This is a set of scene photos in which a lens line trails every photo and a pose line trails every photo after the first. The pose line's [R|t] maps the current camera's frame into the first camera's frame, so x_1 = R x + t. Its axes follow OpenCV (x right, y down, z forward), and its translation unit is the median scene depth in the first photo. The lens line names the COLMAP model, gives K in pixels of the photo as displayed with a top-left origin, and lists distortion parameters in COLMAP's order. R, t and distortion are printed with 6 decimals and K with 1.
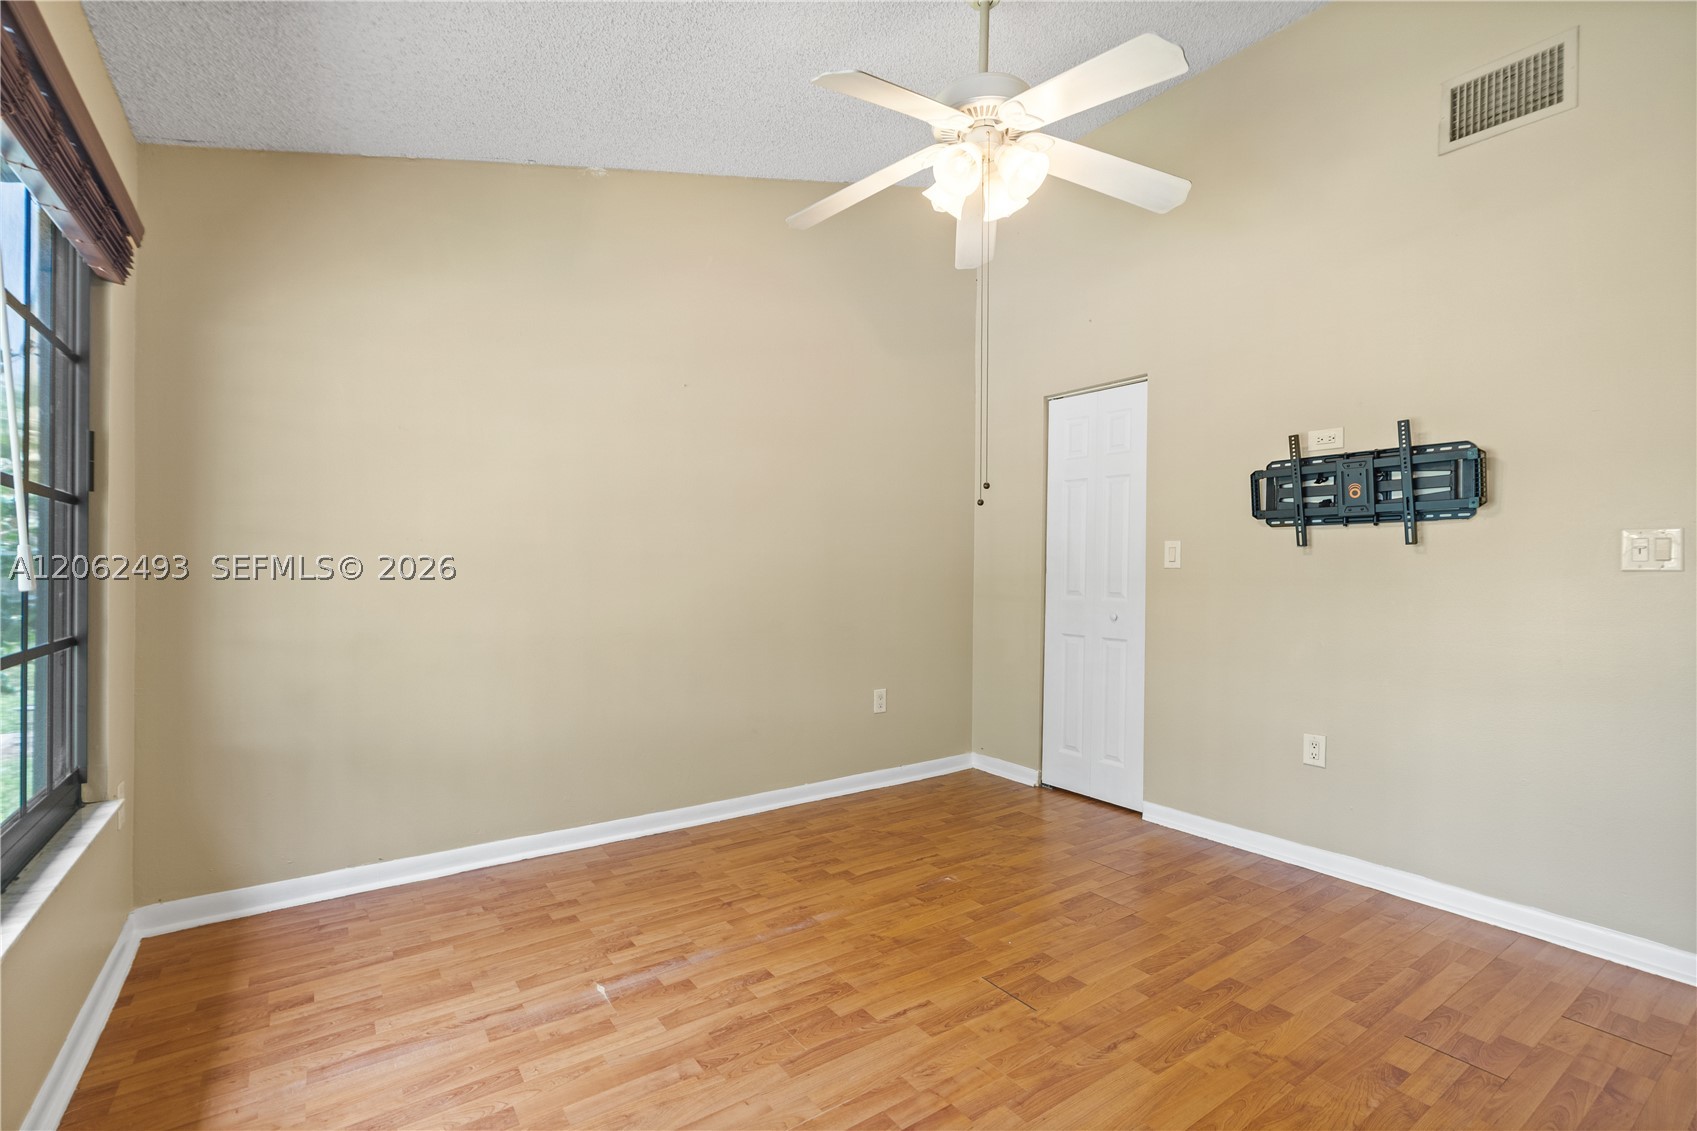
lens RADIAL K [[773.0, 0, 853.5], [0, 773.0, 565.0], [0, 0, 1]] dist [-0.007147, 0.001544]
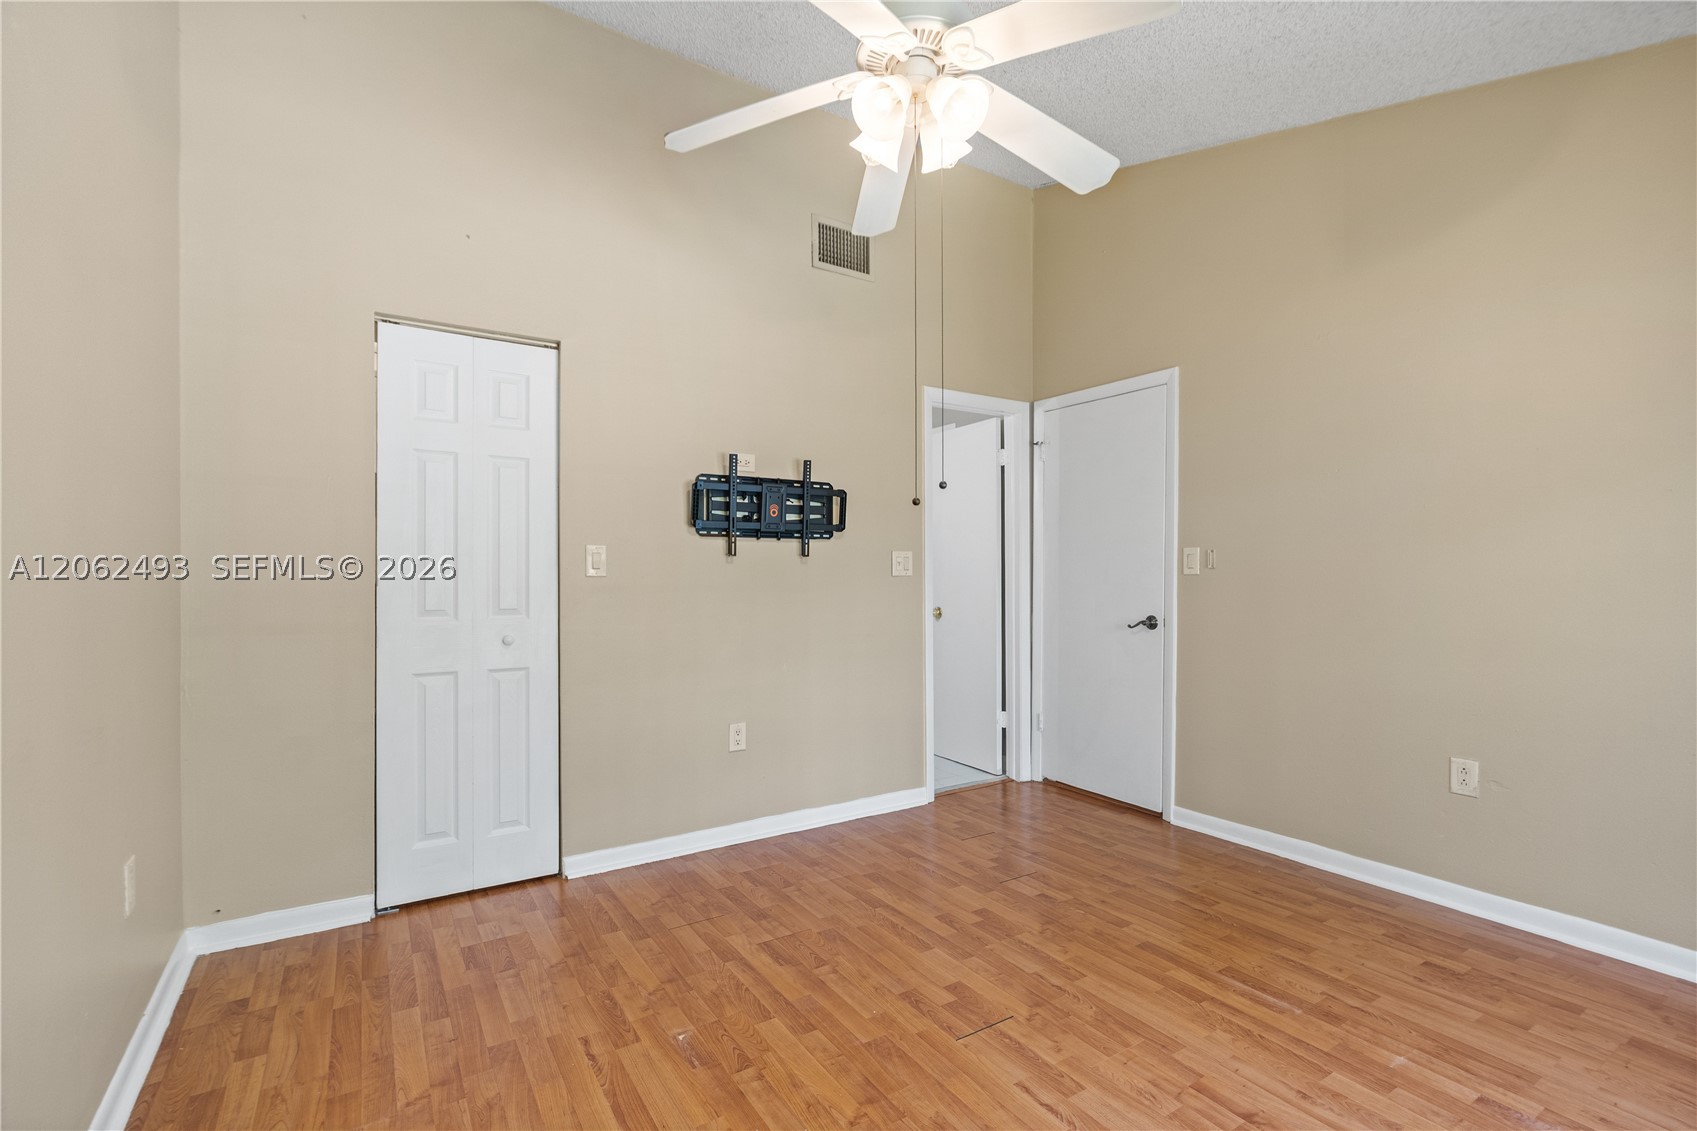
lens RADIAL K [[773.0, 0, 854.0], [0, 773.0, 572.8], [0, 0, 1]] dist [-0.007147, 0.001544]
pose [[0.039801, -0.003988, 0.999200, -0.559350], [-0.001636, 0.999990, 0.004056, -0.004818], [-0.999206, -0.001796, 0.039794, 0.840066]]
